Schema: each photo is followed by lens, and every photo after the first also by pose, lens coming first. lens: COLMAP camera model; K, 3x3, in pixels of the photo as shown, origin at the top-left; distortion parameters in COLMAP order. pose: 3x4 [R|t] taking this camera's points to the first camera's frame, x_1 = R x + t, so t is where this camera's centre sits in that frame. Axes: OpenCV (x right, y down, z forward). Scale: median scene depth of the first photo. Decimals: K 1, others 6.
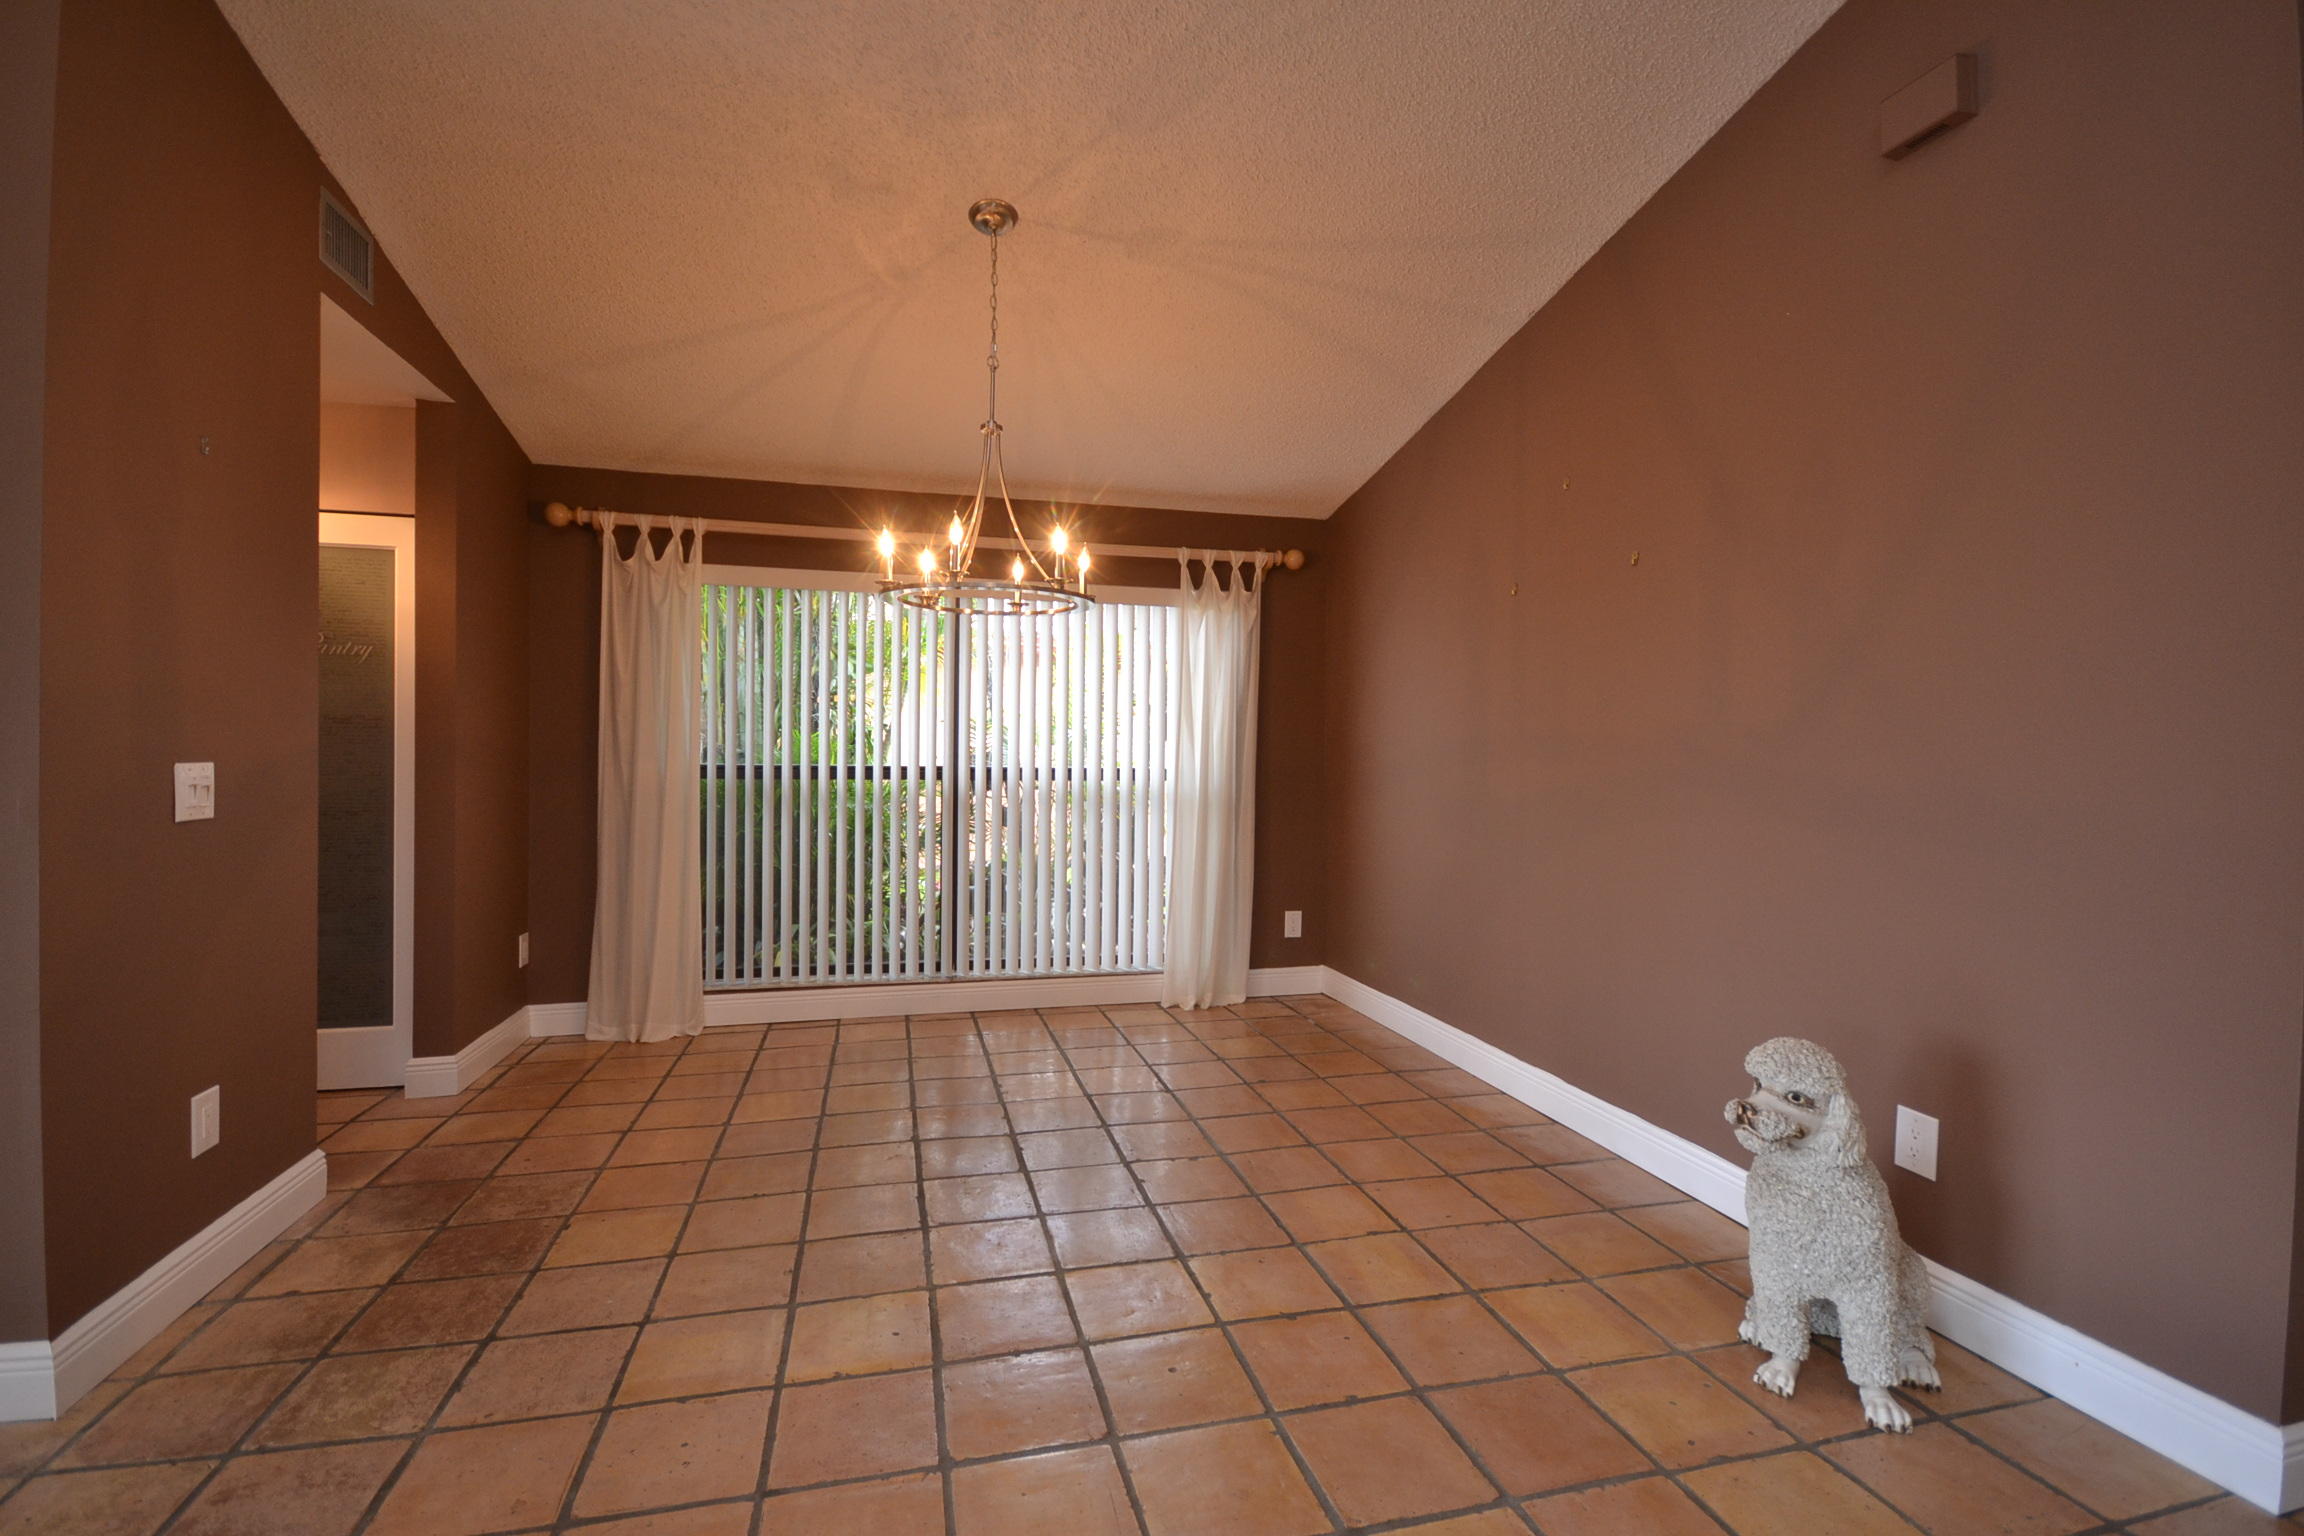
lens RADIAL K [[1020.4, 0, 1144.1], [0, 1020.4, 762.7], [0, 0, 1]] dist [0.009104, -0.011944]
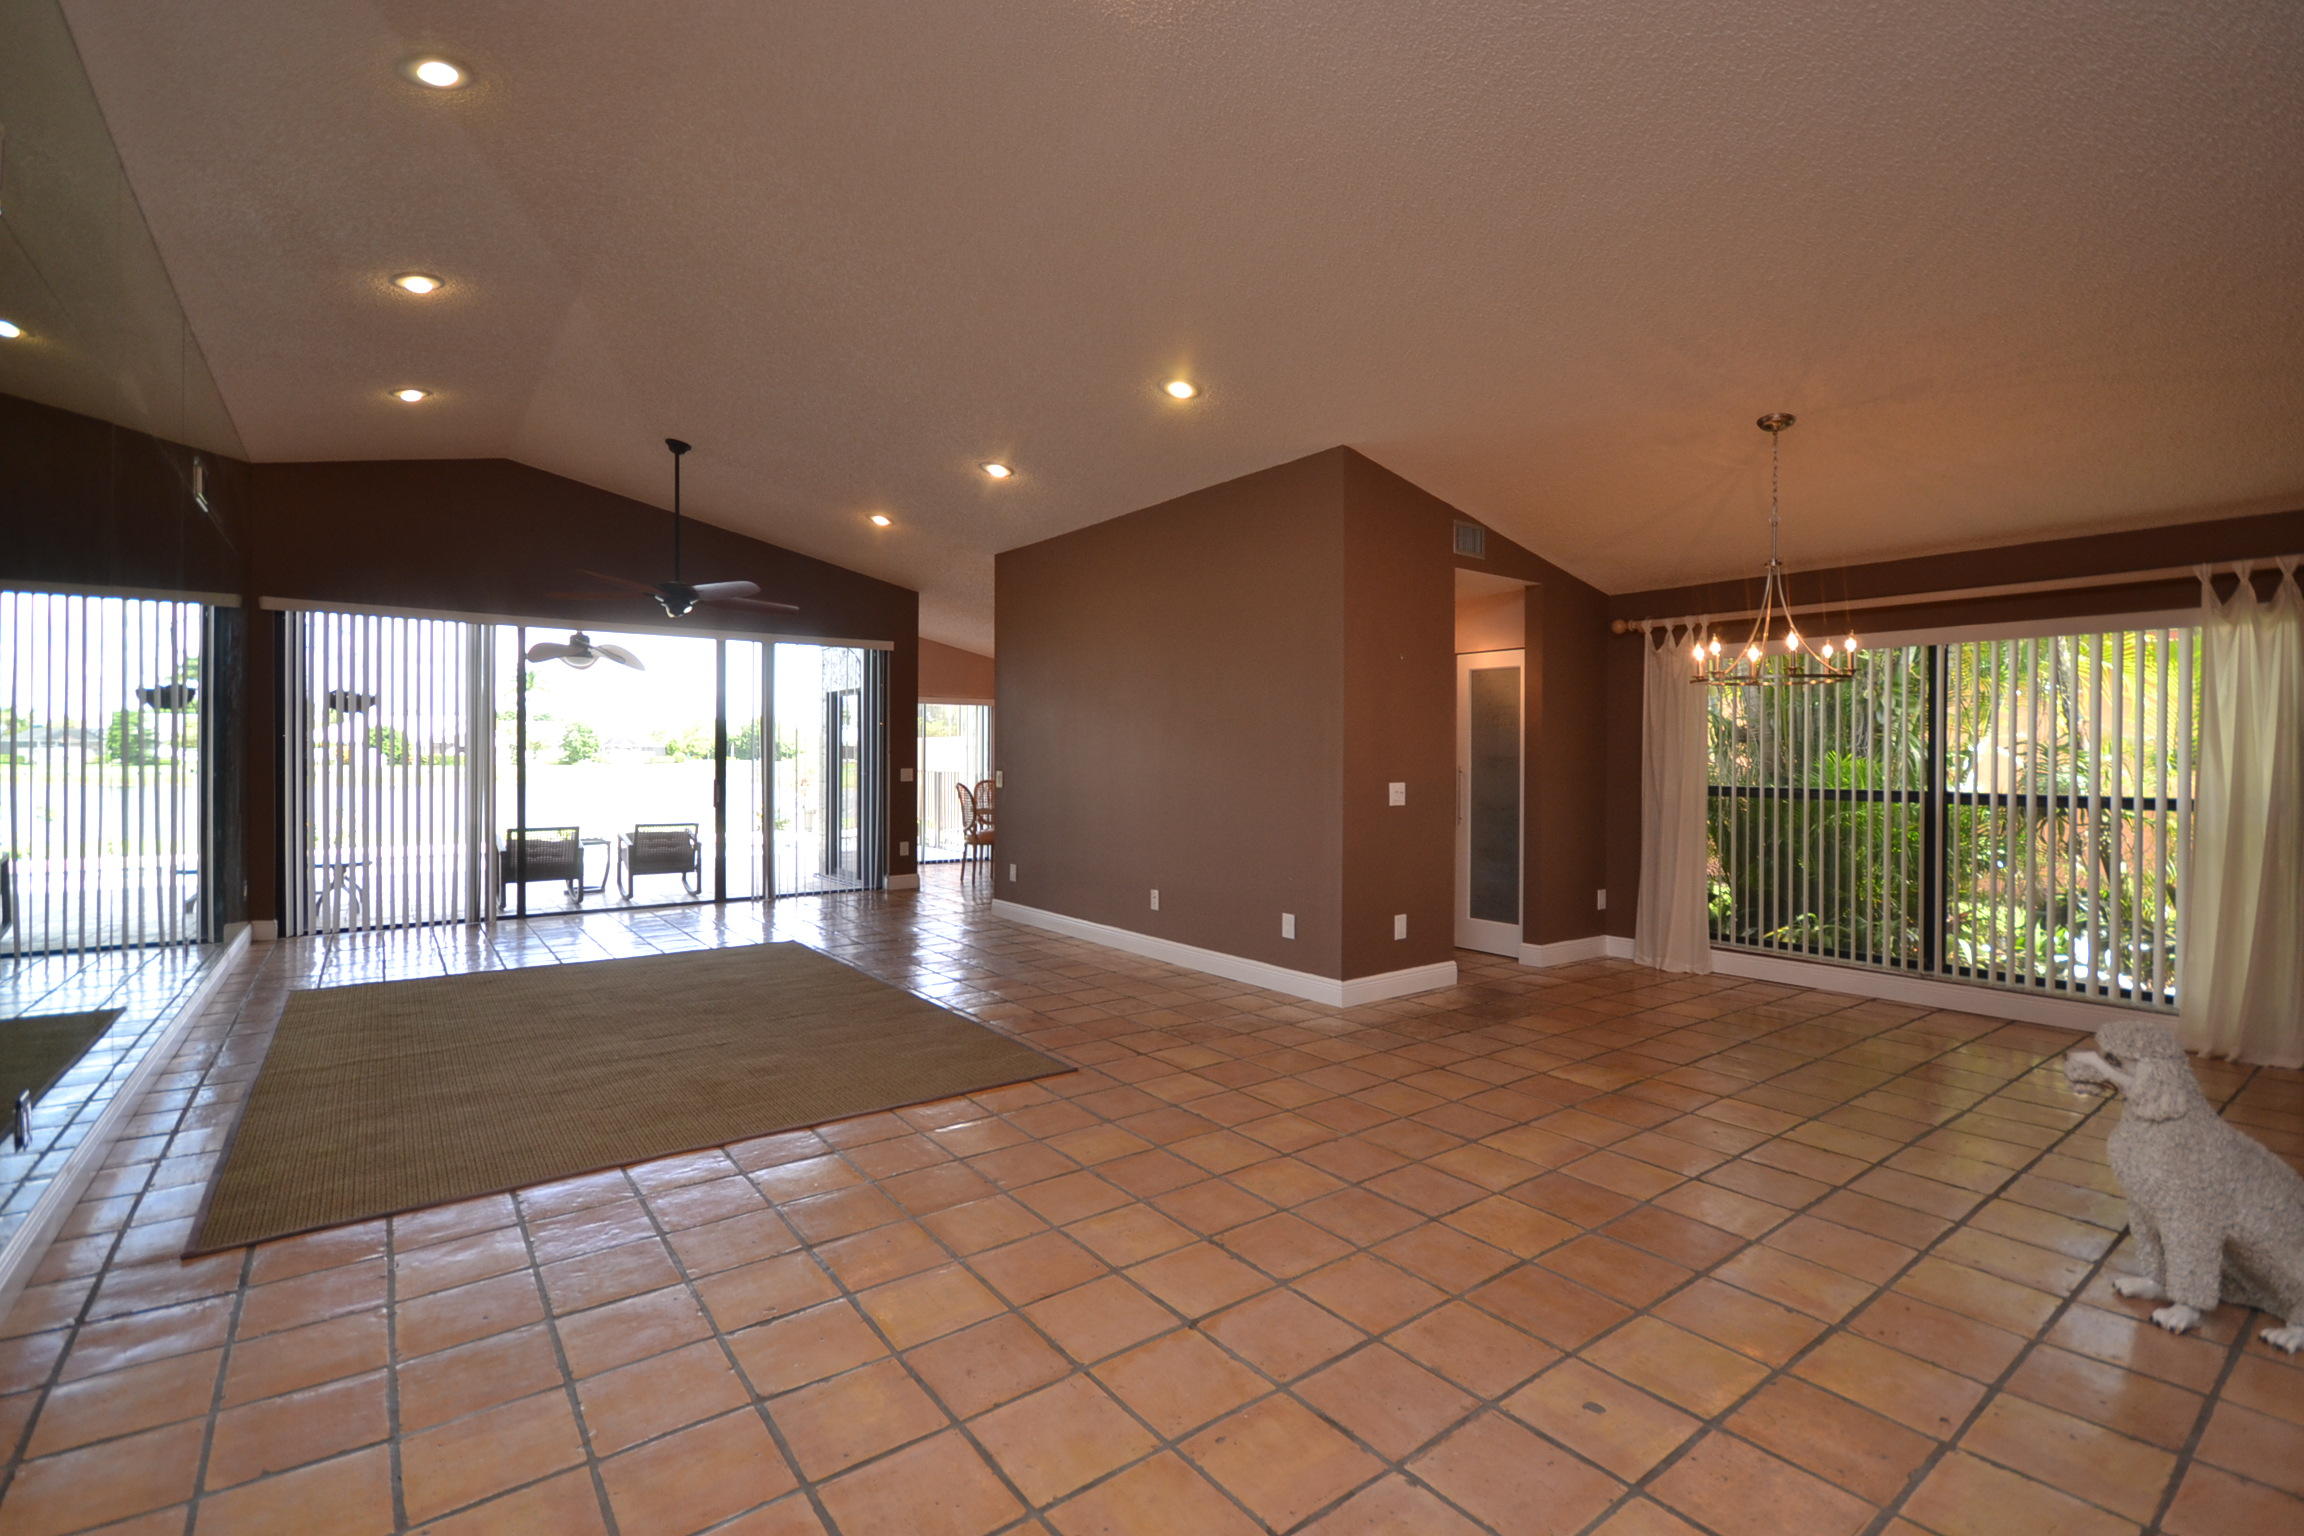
lens RADIAL K [[1020.4, 0, 1144.1], [0, 1020.4, 762.7], [0, 0, 1]] dist [0.009104, -0.011944]
pose [[0.386372, -0.002617, -0.922339, 0.595175], [-0.011249, 0.999908, -0.007549, -0.011606], [0.922275, 0.013292, 0.386307, -0.284201]]
